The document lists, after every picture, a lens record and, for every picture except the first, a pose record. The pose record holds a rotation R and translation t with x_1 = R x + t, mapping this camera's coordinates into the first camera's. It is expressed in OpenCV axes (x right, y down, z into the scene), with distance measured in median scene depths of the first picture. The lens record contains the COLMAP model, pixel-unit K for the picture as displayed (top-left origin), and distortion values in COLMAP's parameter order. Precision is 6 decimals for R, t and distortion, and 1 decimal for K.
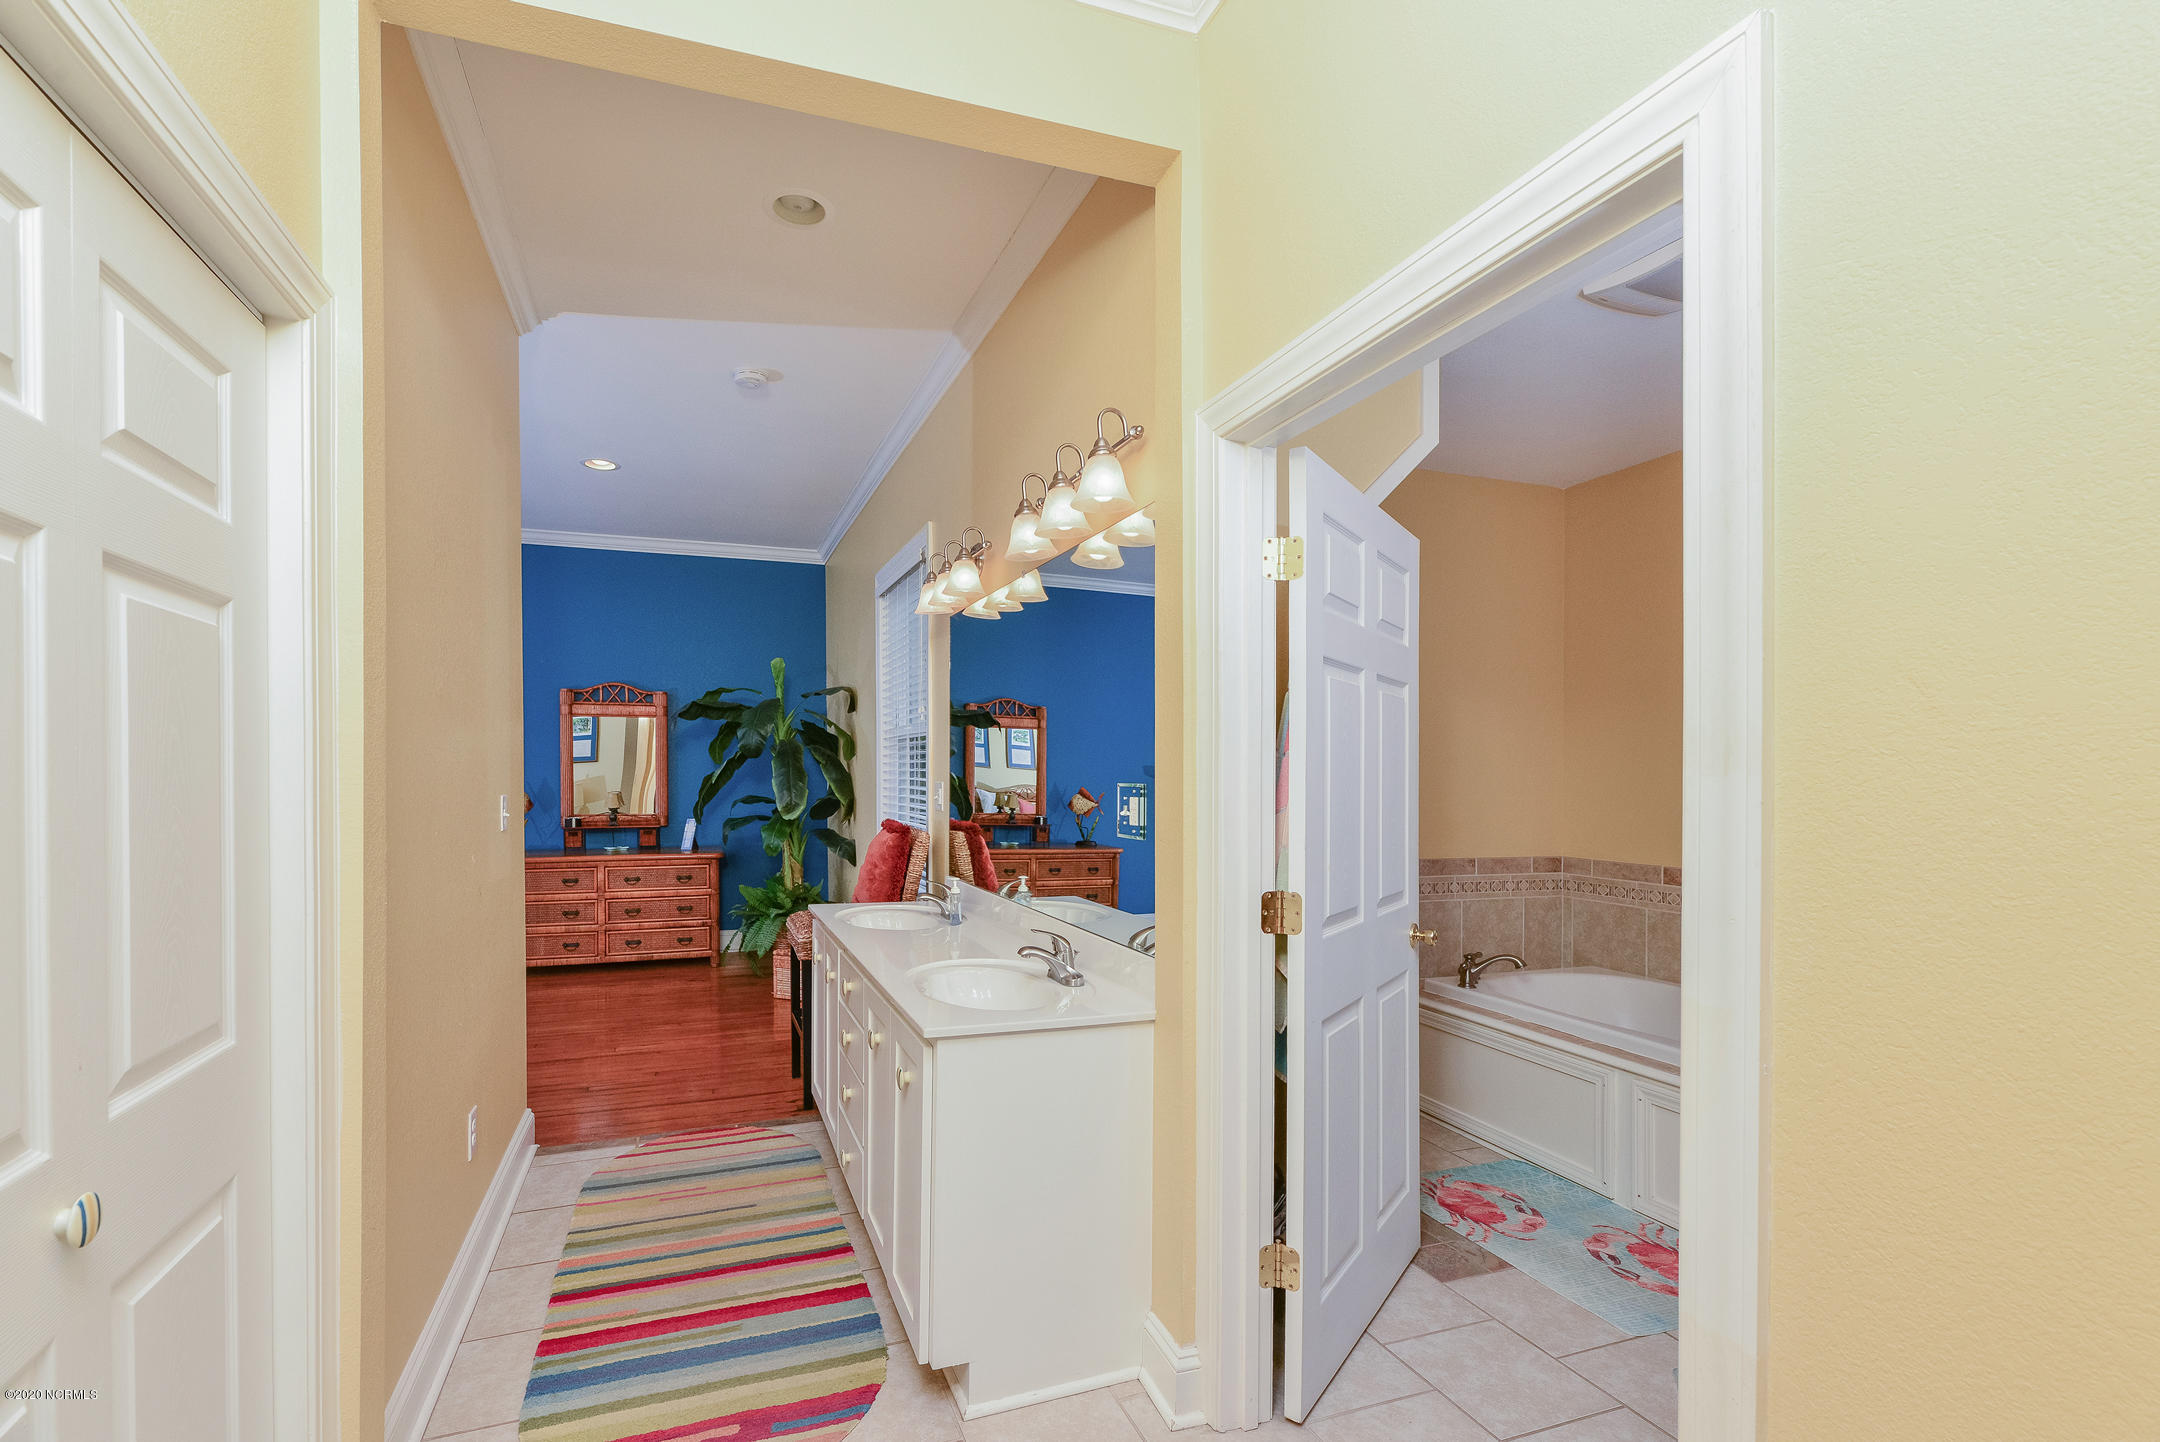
lens RADIAL K [[885.0, 0, 1102.2], [0, 885.0, 779.0], [0, 0, 1]] dist [-0.002923, -0.001354]
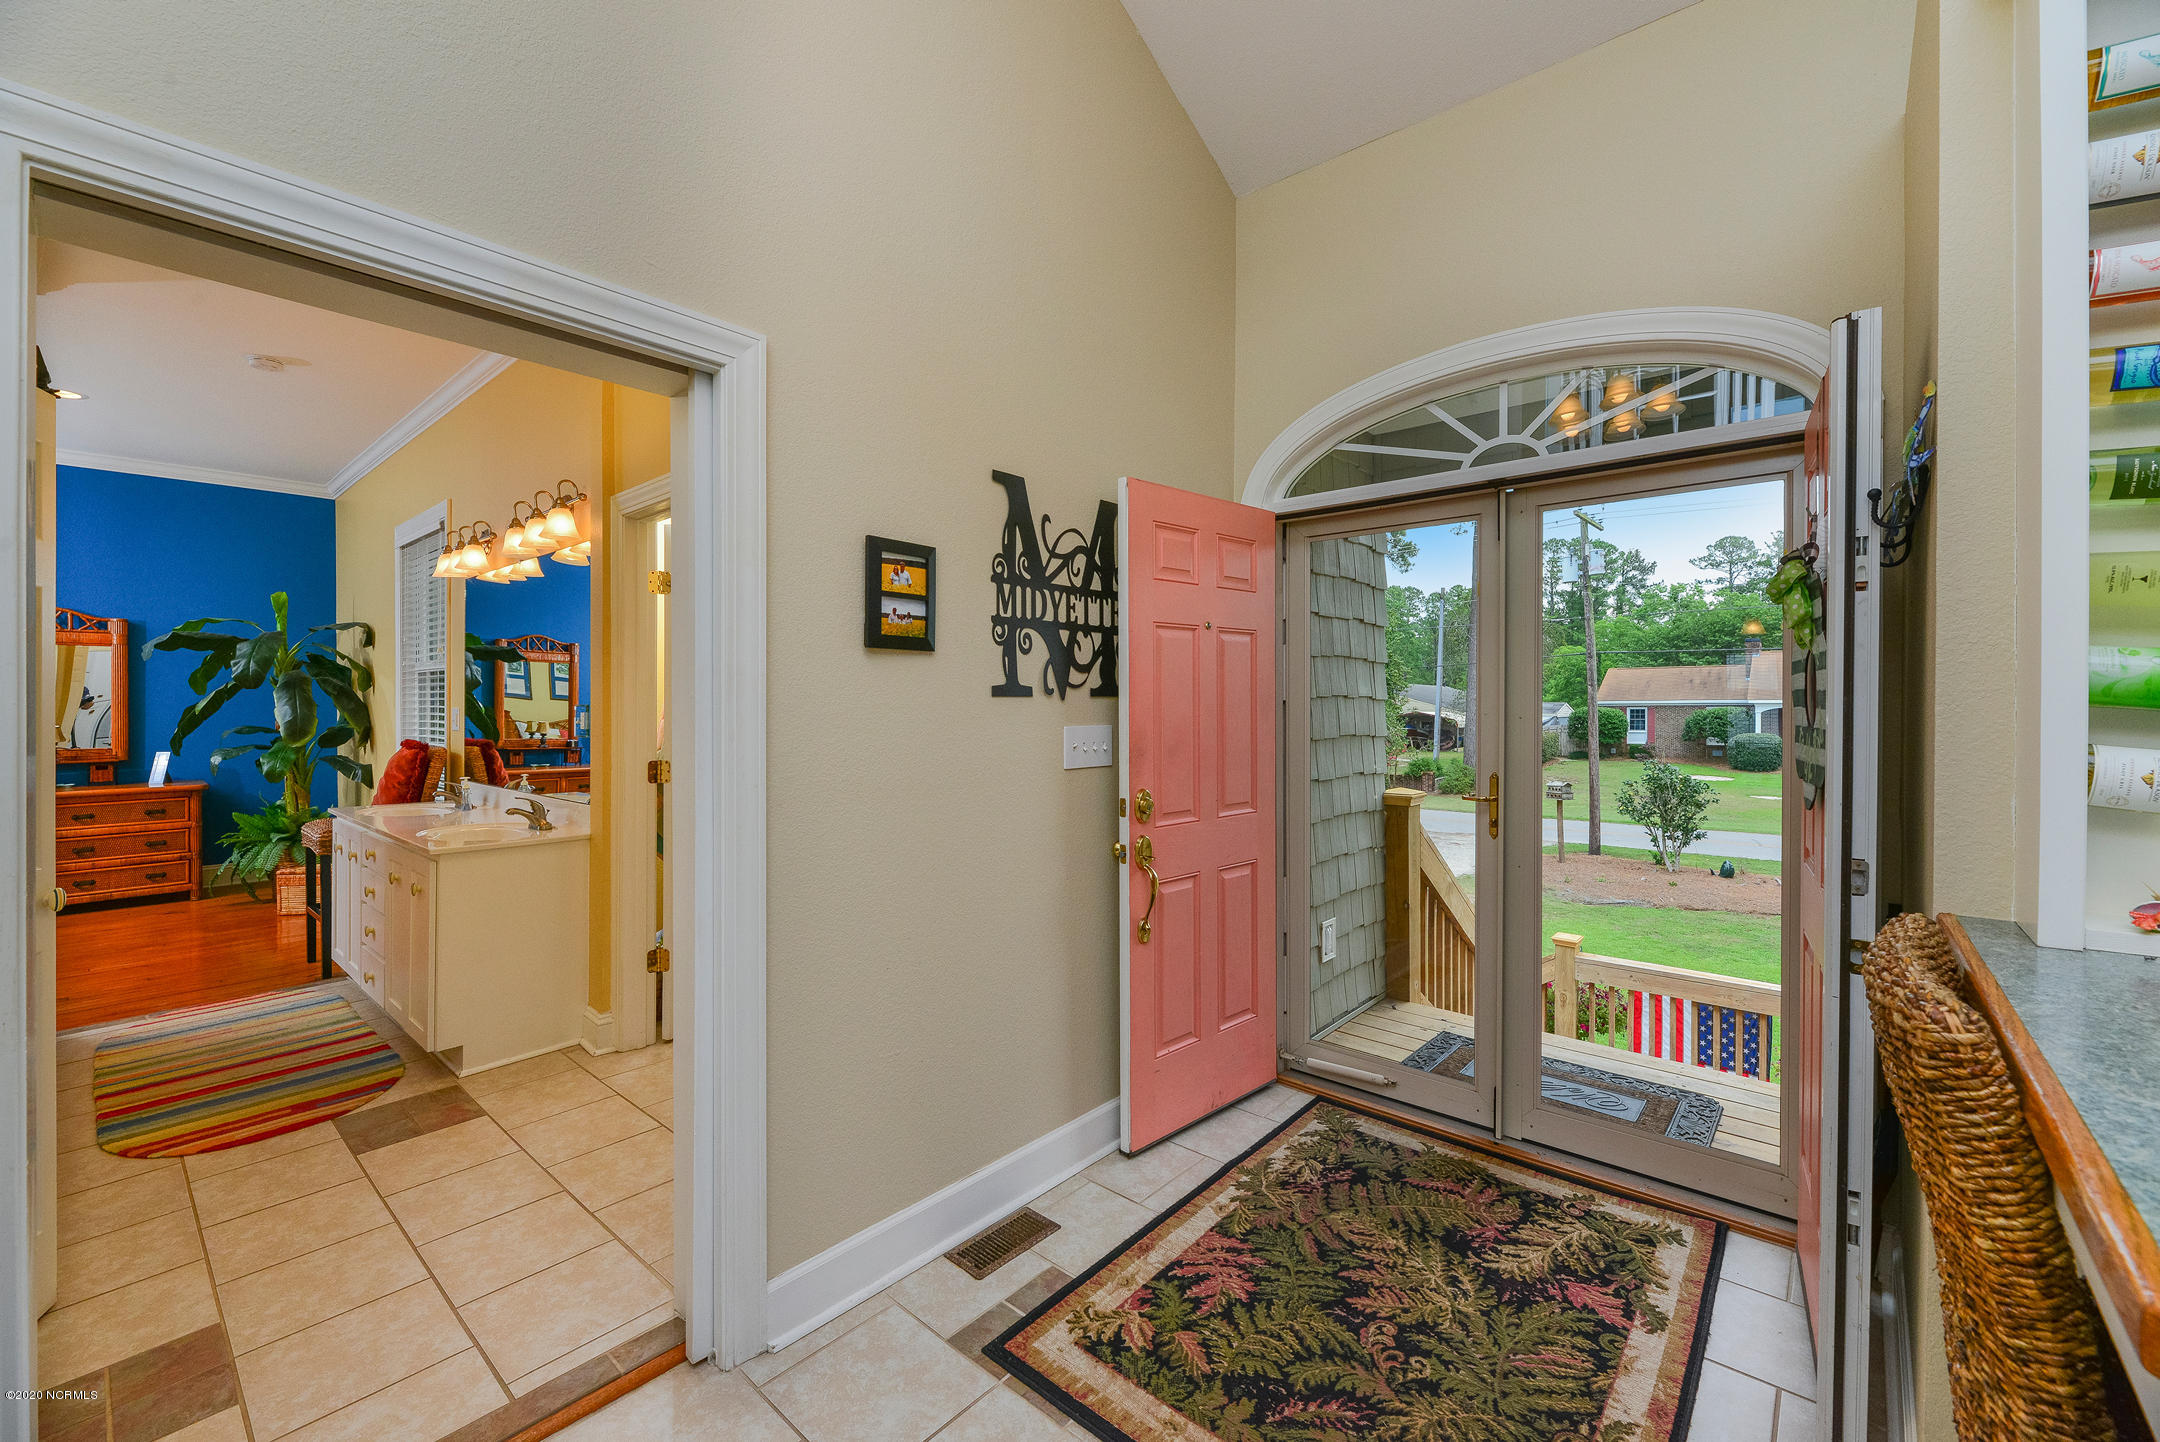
lens RADIAL K [[885.0, 0, 1075.8], [0, 885.0, 703.0], [0, 0, 1]] dist [-0.002923, -0.001354]
pose [[0.918088, -0.003407, 0.396361, 0.143030], [0.007095, 0.999944, -0.007839, 0.013750], [-0.396312, 0.010009, 0.918061, -0.570061]]
